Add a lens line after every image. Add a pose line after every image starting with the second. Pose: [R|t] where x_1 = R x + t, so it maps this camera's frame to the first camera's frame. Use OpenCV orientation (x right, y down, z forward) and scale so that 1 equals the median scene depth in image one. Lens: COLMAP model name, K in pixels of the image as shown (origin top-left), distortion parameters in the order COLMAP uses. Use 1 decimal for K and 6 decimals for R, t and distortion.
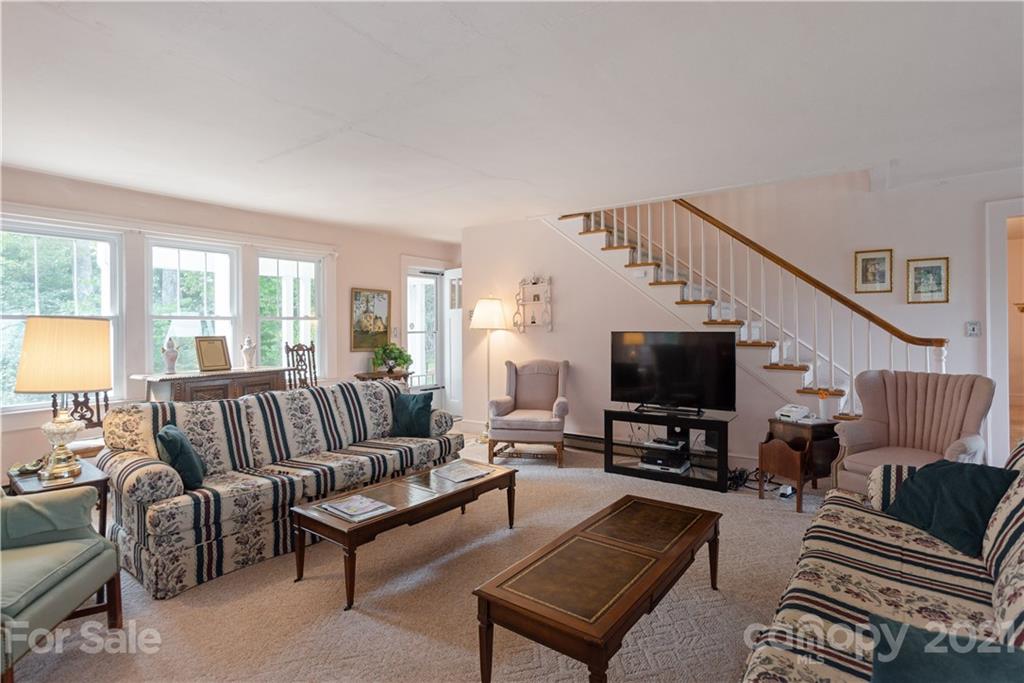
lens RADIAL K [[492.9, 0, 495.7], [0, 492.9, 329.0], [0, 0, 1]] dist [0.002802, 0.000264]
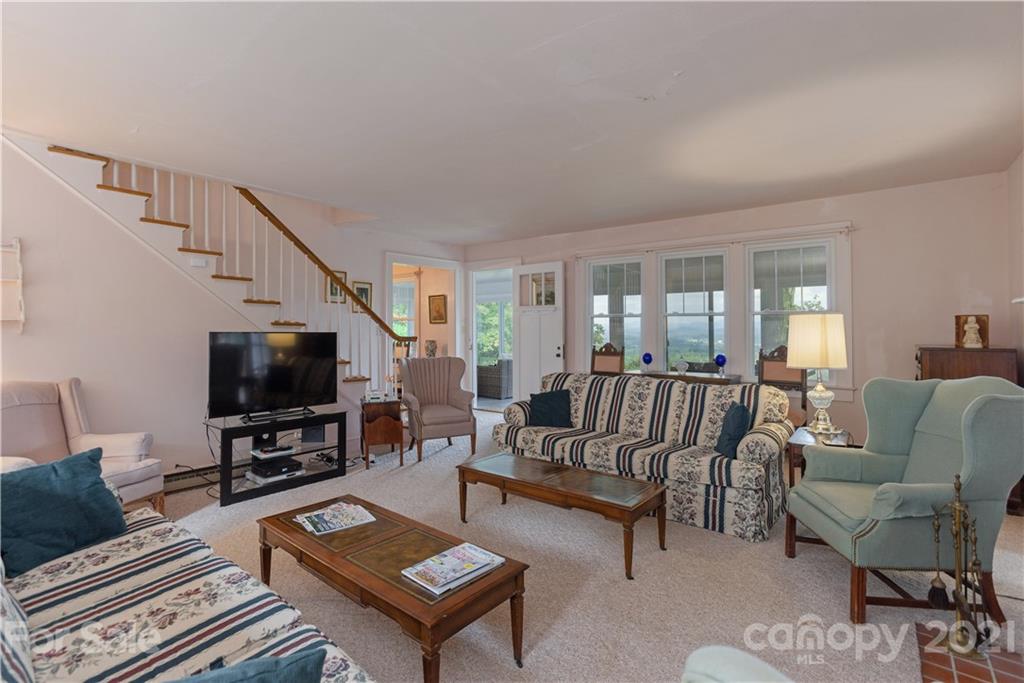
lens RADIAL K [[505.7, 0, 510.3], [0, 505.7, 330.0], [0, 0, 1]] dist [-0.041013, 0.034646]
pose [[0.051791, 0.008021, 0.998626, -0.561579], [0.000310, 0.999968, -0.008048, 0.009016], [-0.998658, 0.000726, 0.051787, 0.481515]]
